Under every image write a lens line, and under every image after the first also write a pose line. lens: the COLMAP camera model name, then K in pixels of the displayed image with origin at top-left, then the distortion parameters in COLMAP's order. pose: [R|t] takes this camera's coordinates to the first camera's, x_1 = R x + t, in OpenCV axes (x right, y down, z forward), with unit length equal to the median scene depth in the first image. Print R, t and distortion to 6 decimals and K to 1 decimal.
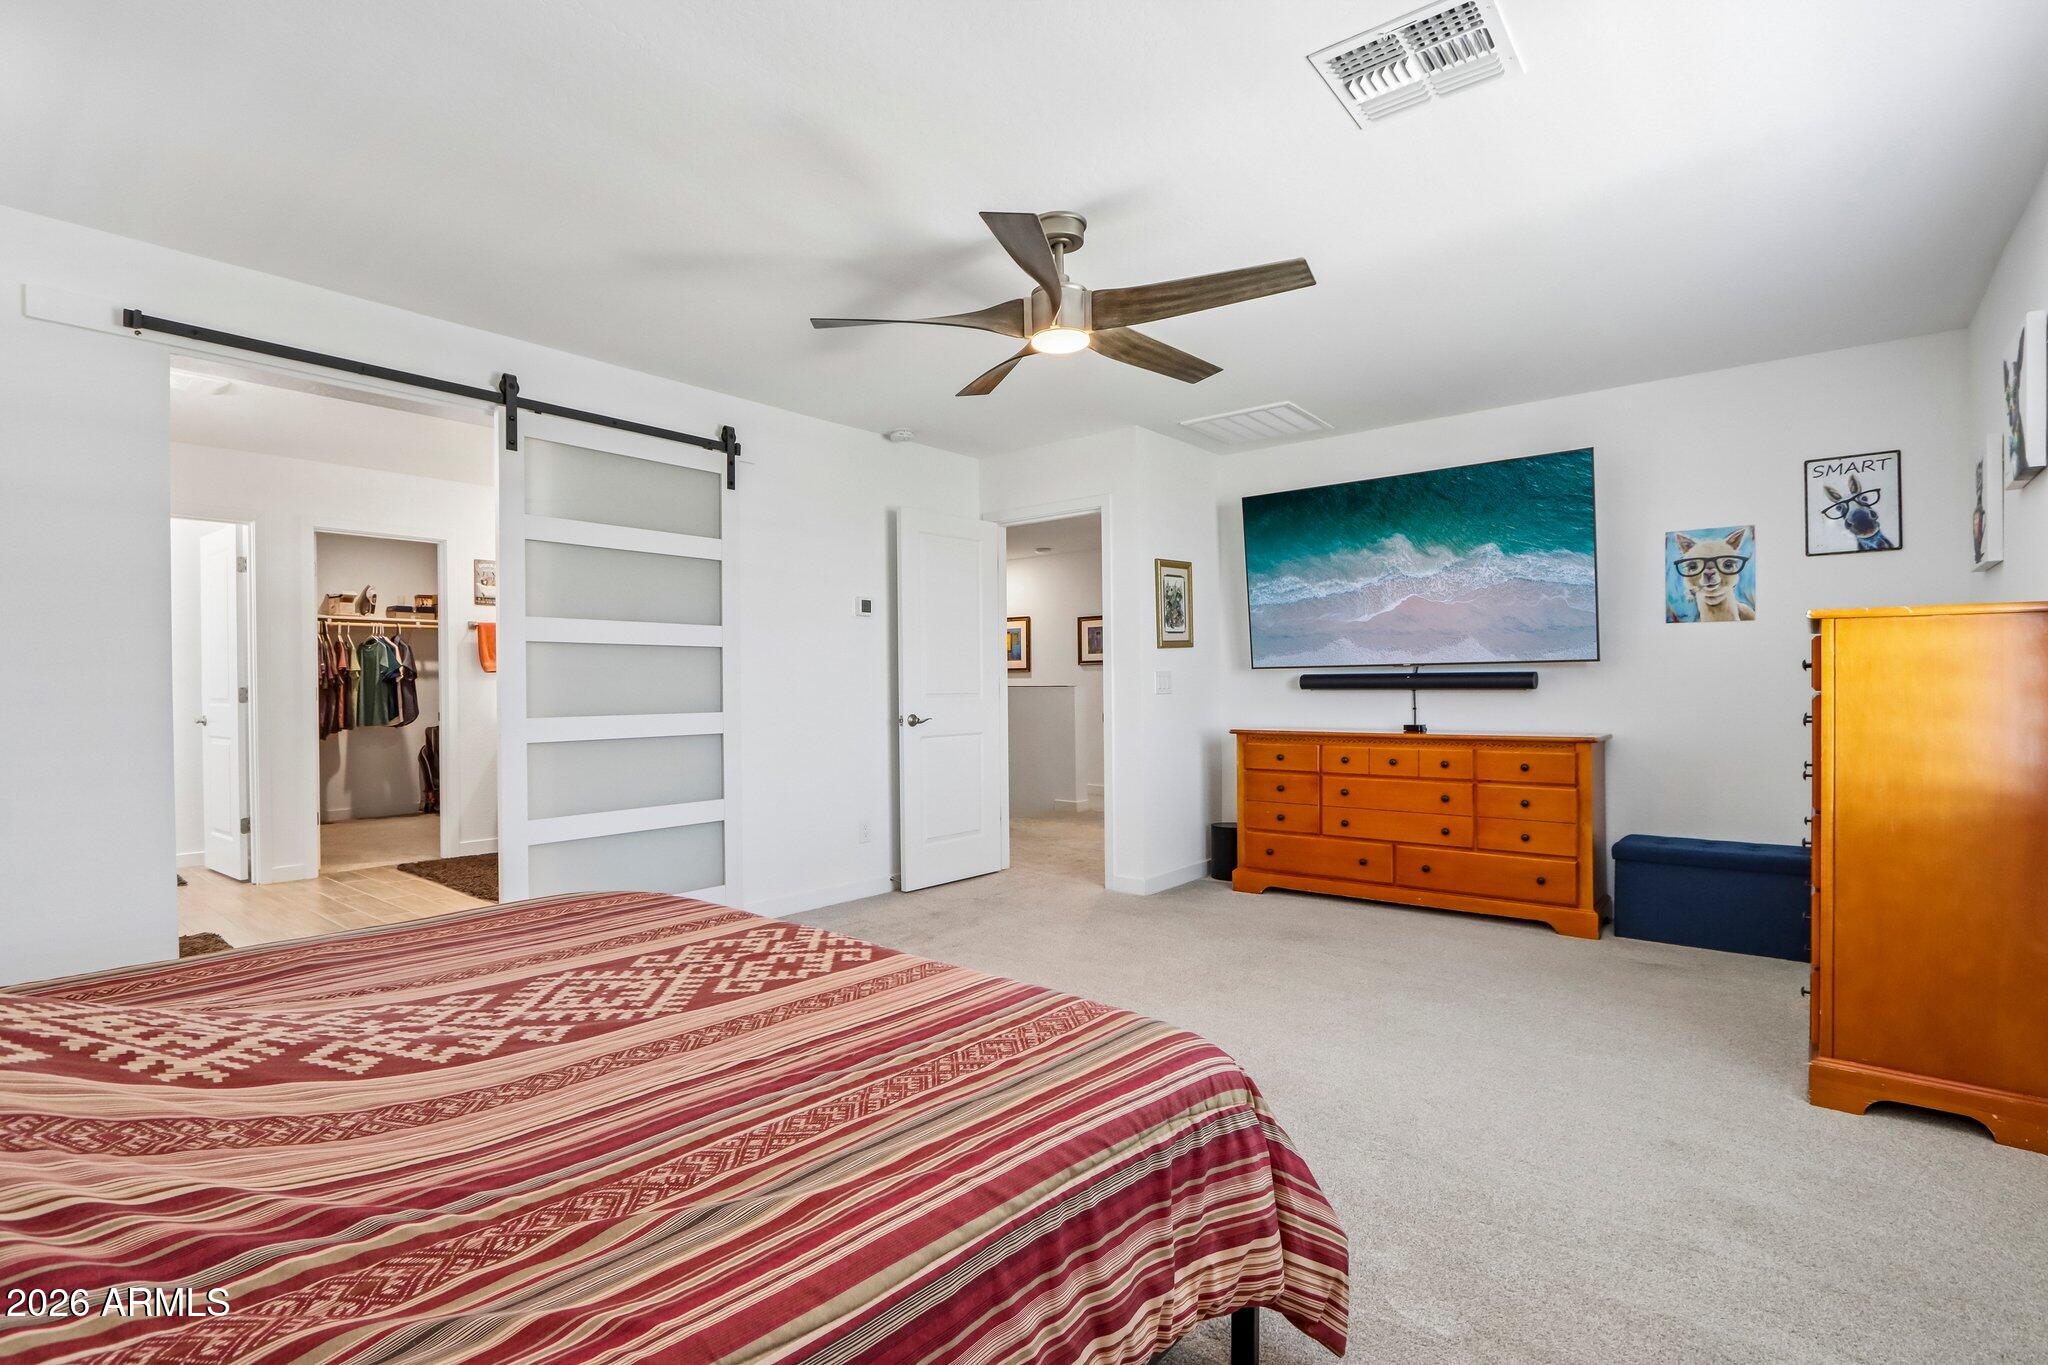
lens RADIAL K [[962.5, 0, 991.9], [0, 962.5, 688.0], [0, 0, 1]] dist [-0.018111, 0.002003]
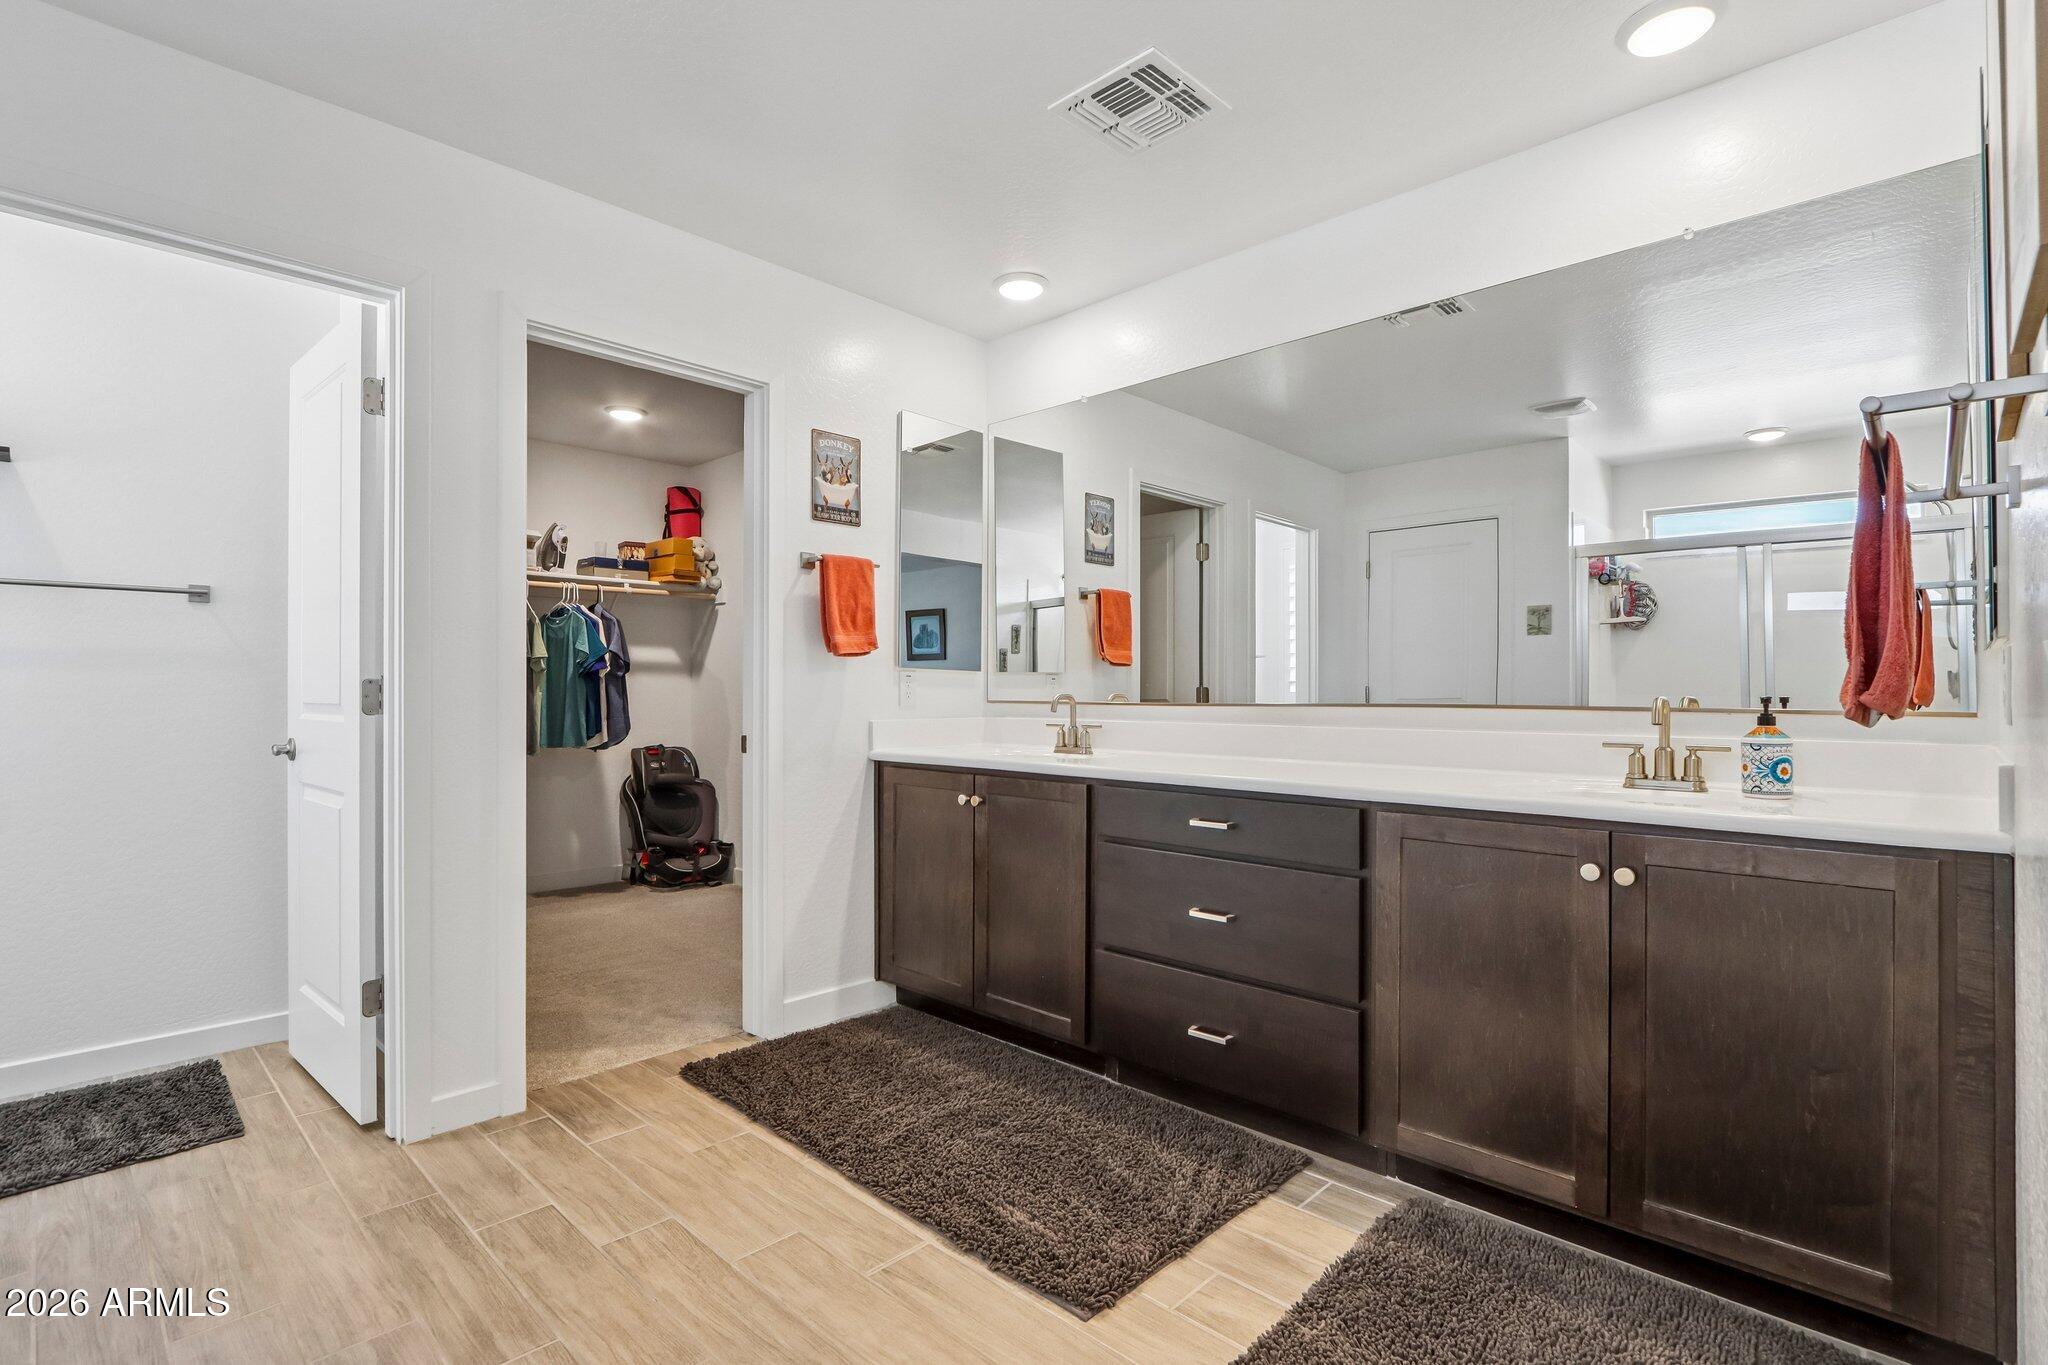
lens RADIAL K [[962.5, 0, 991.9], [0, 962.5, 688.0], [0, 0, 1]] dist [-0.018111, 0.002003]
pose [[0.996960, 0.009283, -0.077360, -0.320682], [-0.009856, 0.999927, -0.007025, 0.002557], [0.077289, 0.007766, 0.996978, 0.400264]]
